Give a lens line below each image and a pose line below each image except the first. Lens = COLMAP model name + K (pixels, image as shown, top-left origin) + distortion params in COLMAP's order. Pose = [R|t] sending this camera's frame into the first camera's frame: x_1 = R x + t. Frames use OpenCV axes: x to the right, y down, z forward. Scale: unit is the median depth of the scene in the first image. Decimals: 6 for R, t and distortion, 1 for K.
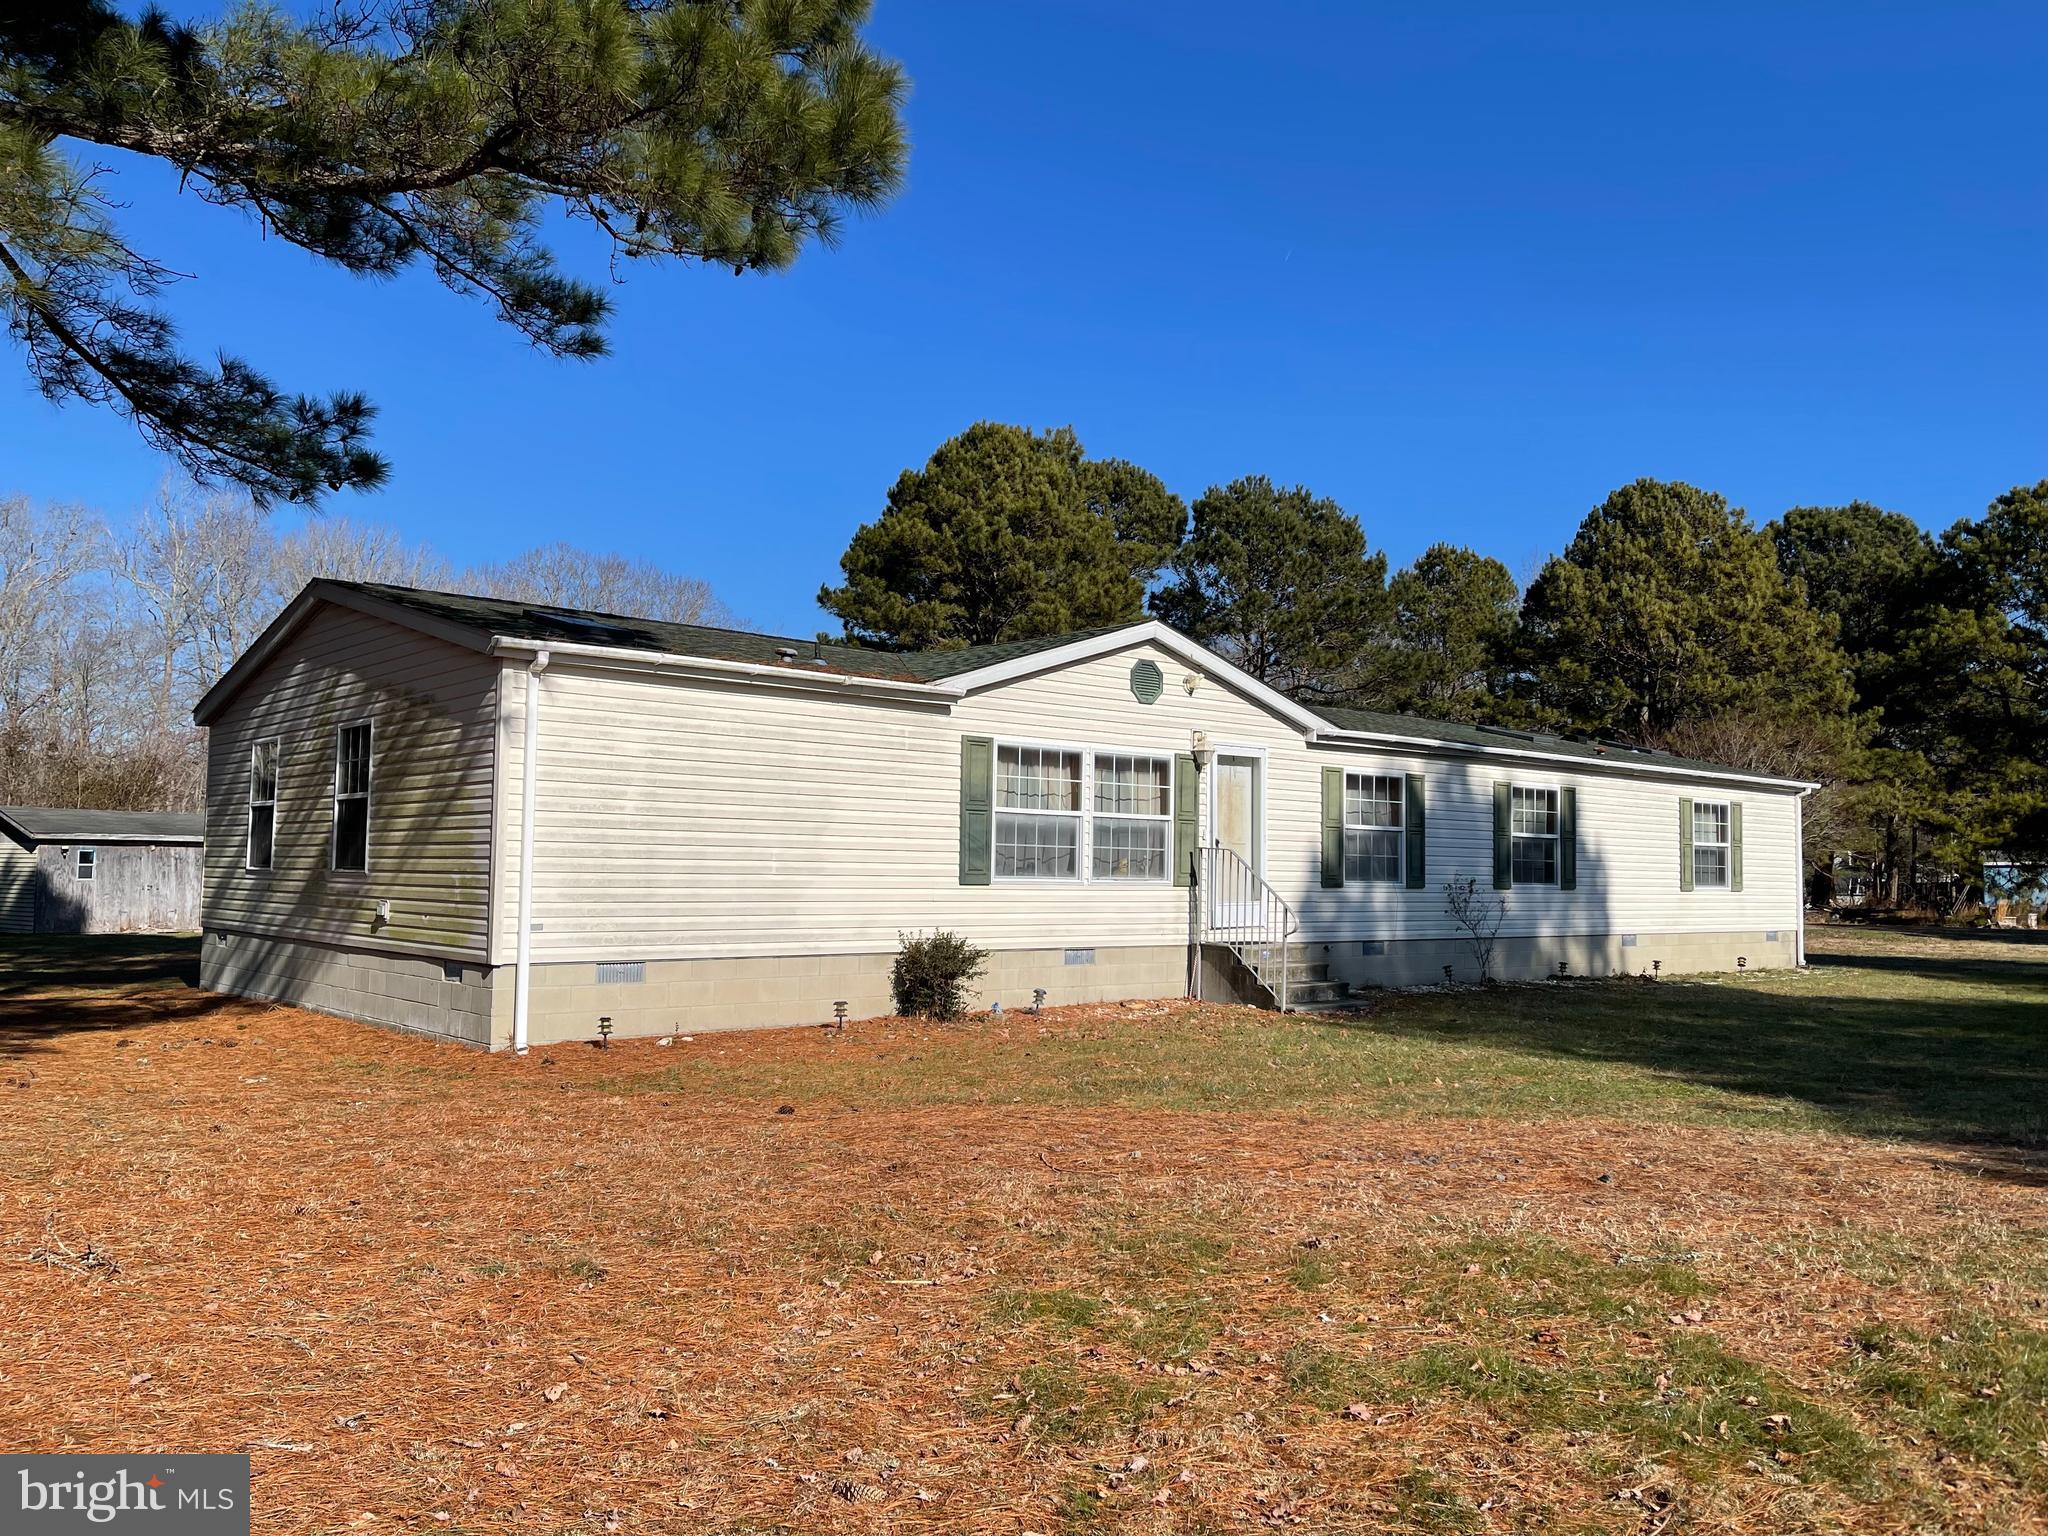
lens RADIAL K [[1536.5, 0, 1025.7], [0, 1536.5, 769.4], [0, 0, 1]] dist [0.061181, -0.068472]
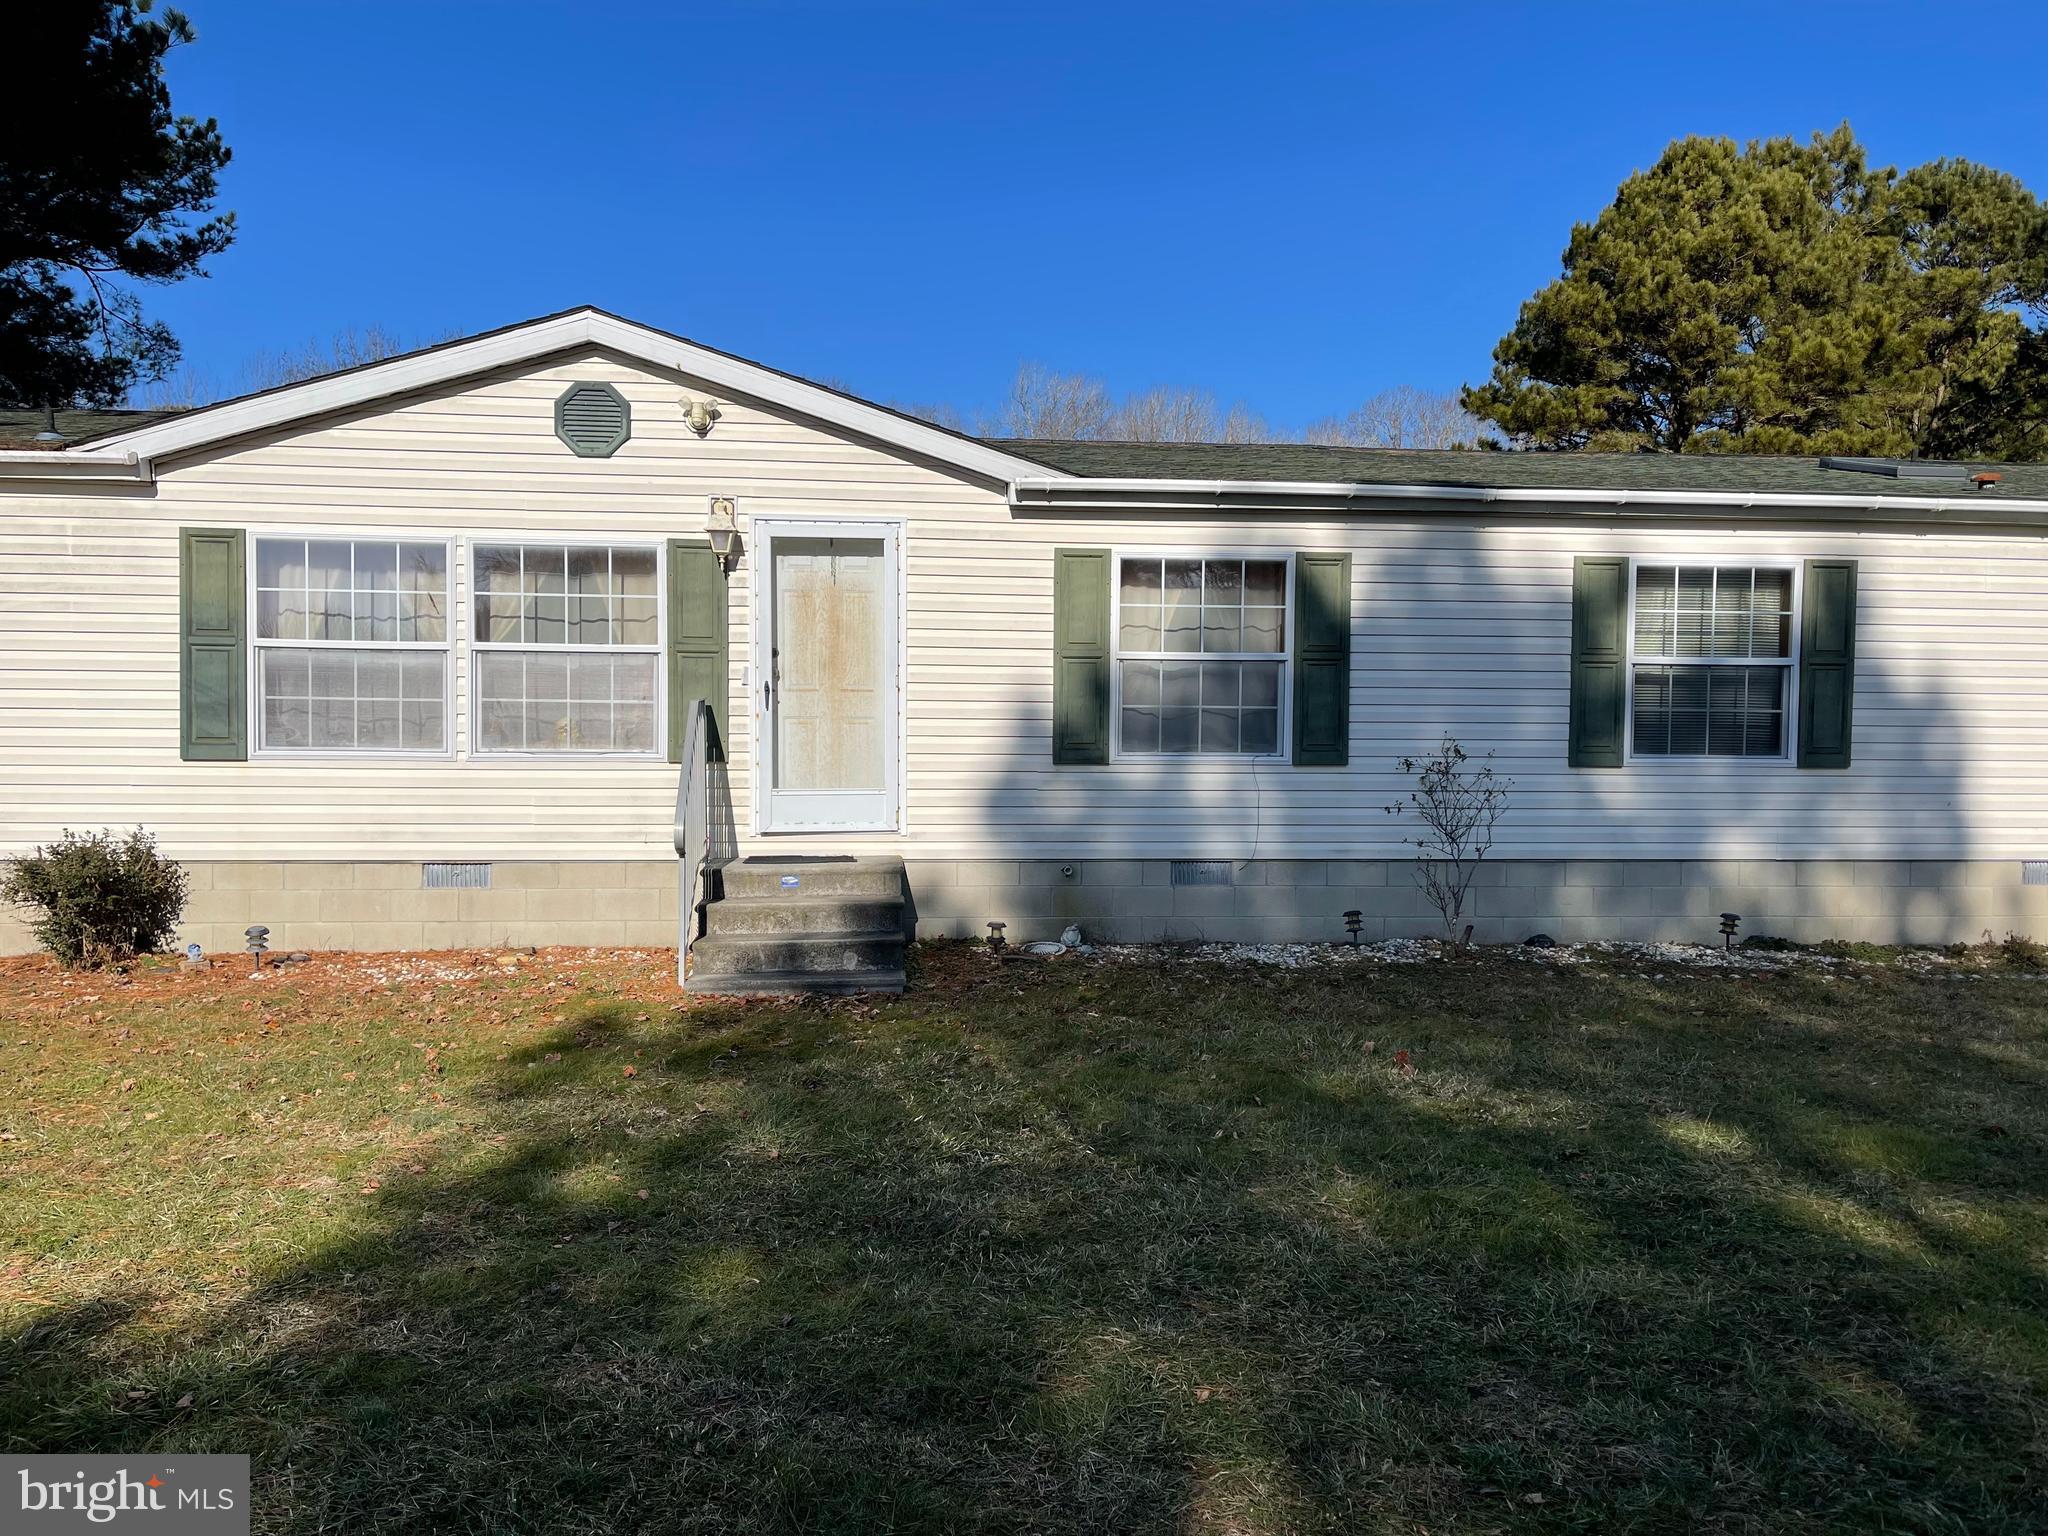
lens RADIAL K [[1536.5, 0, 1028.2], [0, 1536.5, 781.1], [0, 0, 1]] dist [0.061181, -0.068472]
pose [[0.825754, 0.016482, -0.563789, 0.498733], [0.040975, 0.995179, 0.089108, 0.031888], [0.562539, -0.096682, 0.821098, 0.527220]]
